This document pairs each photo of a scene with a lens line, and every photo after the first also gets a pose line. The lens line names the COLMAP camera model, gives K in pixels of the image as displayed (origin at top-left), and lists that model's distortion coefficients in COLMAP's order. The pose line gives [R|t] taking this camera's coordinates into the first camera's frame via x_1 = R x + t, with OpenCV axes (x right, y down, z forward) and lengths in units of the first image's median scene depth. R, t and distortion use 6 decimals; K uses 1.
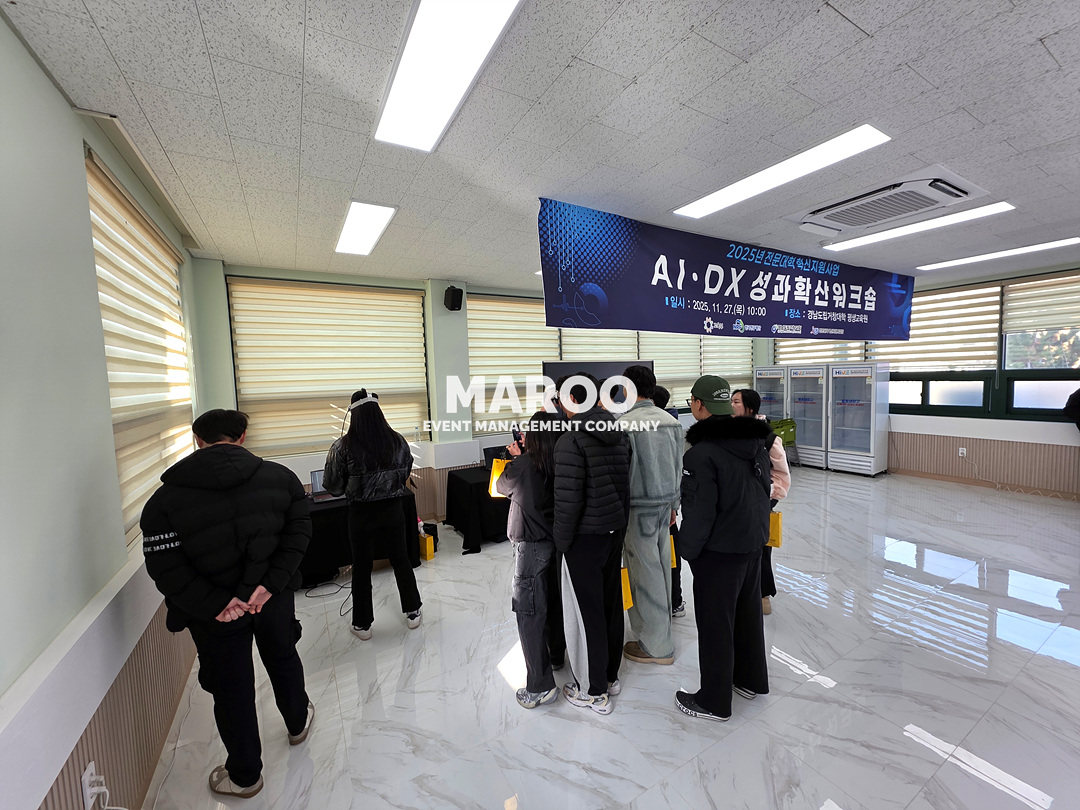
lens RADIAL K [[425.1, 0, 533.2], [0, 425.1, 409.0], [0, 0, 1]] dist [0.009014, 0.000017]
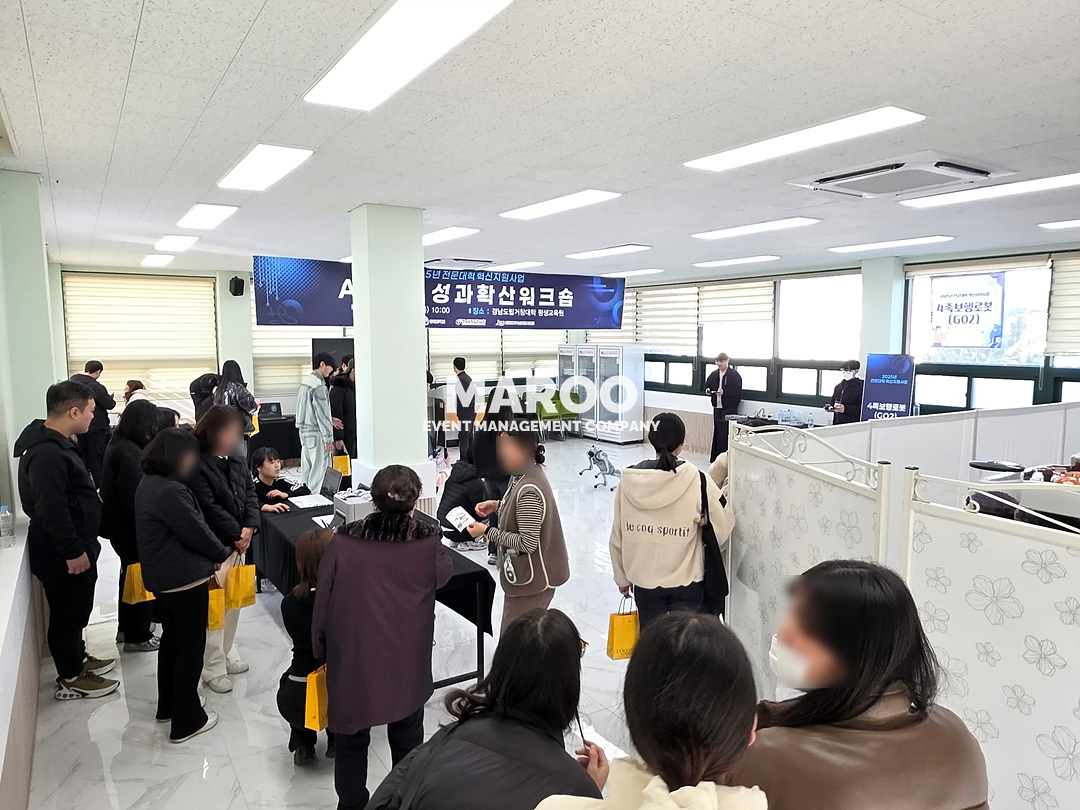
lens RADIAL K [[738.3, 0, 538.0], [0, 738.3, 405.2], [0, 0, 1]] dist [0.004689, -0.002253]
pose [[0.998683, 0.027563, 0.043282, 0.675978], [-0.028307, 0.999460, 0.016664, 0.036020], [-0.042799, -0.017867, 0.998924, -1.354790]]
